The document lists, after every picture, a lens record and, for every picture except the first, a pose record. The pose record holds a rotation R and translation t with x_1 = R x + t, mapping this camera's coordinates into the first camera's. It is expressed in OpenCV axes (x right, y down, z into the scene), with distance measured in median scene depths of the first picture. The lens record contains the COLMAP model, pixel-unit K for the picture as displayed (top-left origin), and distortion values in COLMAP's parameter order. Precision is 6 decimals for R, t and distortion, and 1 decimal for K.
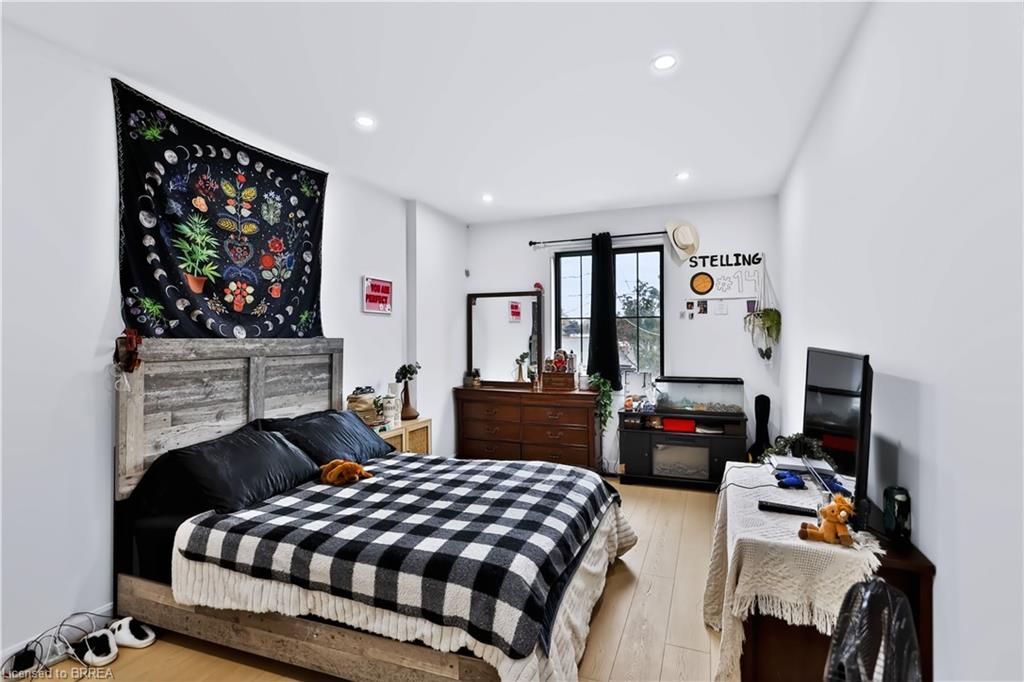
lens RADIAL K [[505.3, 0, 512.0], [0, 505.3, 341.0], [0, 0, 1]] dist [0.002415, 0.000424]
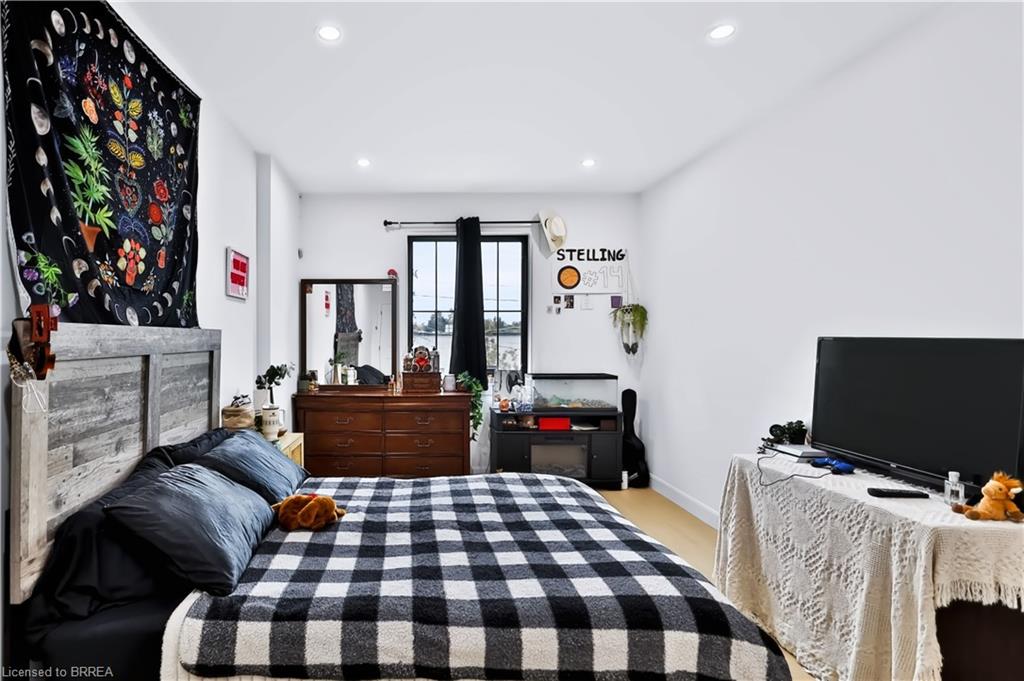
lens RADIAL K [[549.6, 0, 471.1], [0, 549.6, 344.4], [0, 0, 1]] dist [0.002003, 0.000484]
pose [[0.928619, -0.004191, 0.371011, -0.373326], [0.001168, 0.999964, 0.008371, 0.012254], [-0.371033, -0.007340, 0.928591, 0.164512]]
